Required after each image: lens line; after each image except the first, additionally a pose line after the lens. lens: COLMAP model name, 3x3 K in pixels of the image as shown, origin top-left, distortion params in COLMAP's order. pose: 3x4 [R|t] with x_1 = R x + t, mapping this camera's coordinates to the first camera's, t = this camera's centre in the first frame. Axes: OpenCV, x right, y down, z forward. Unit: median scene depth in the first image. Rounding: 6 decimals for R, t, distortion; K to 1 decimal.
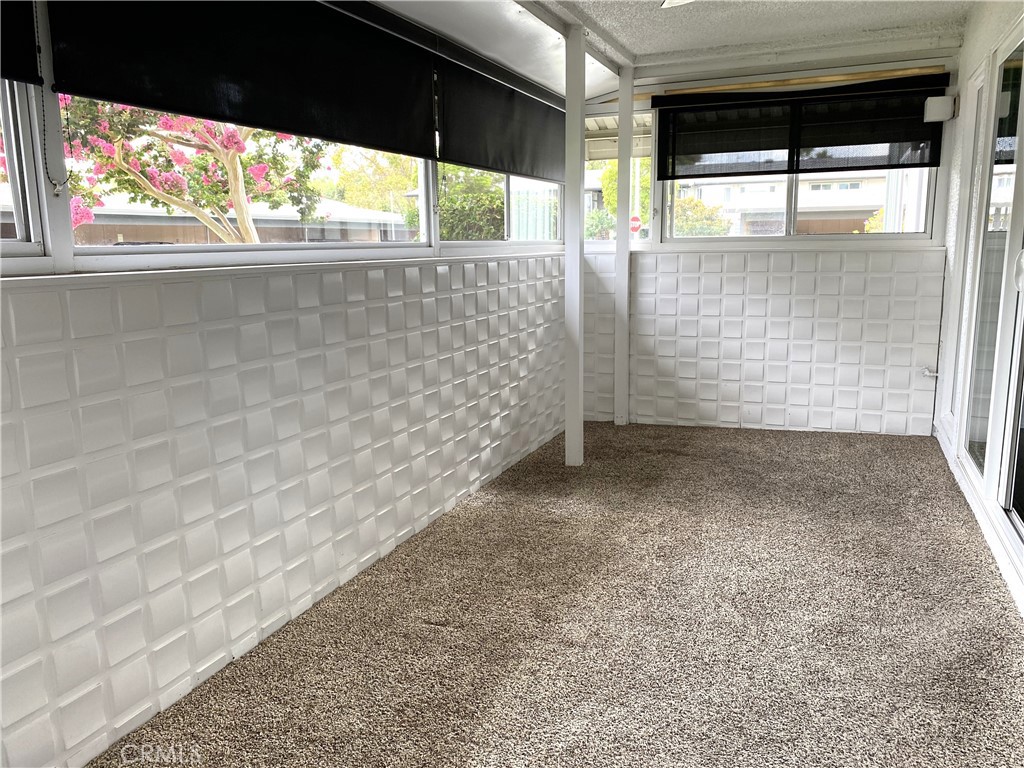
lens RADIAL K [[780.1, 0, 512.0], [0, 780.1, 384.0], [0, 0, 1]] dist [0.006617, -0.011944]
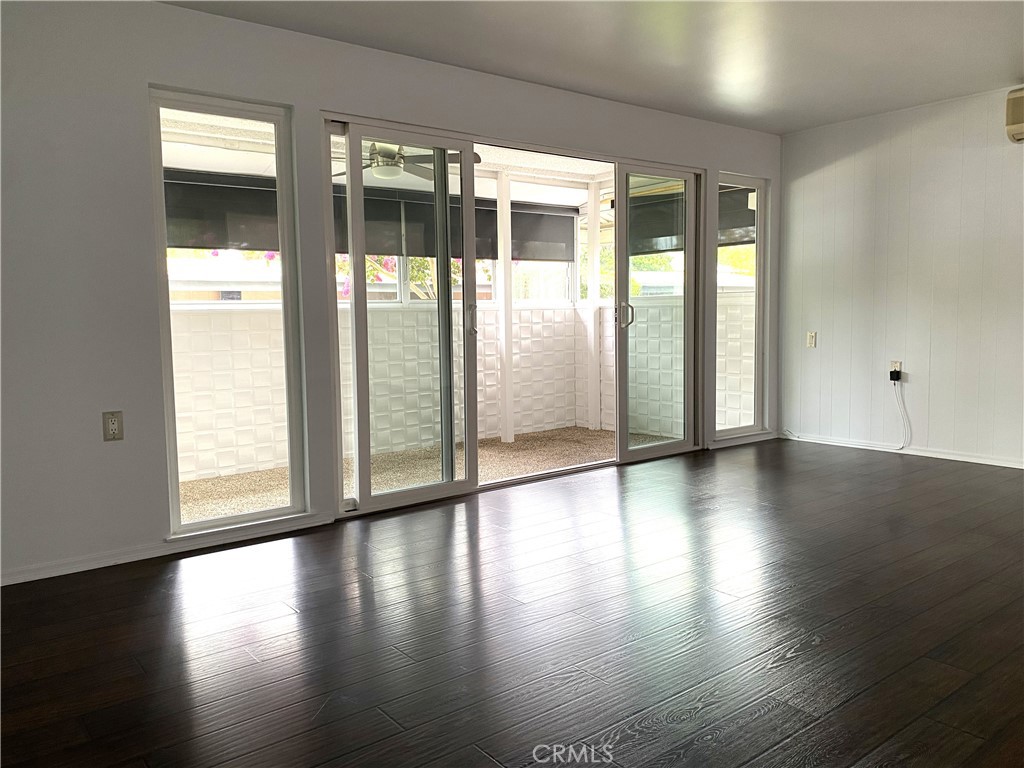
lens RADIAL K [[780.1, 0, 512.0], [0, 780.1, 384.0], [0, 0, 1]] dist [0.006617, -0.011944]
pose [[0.872451, 0.046429, -0.486492, 0.732043], [-0.084573, 0.994801, -0.056729, 0.065427], [0.481329, 0.090638, 0.871841, -0.312225]]
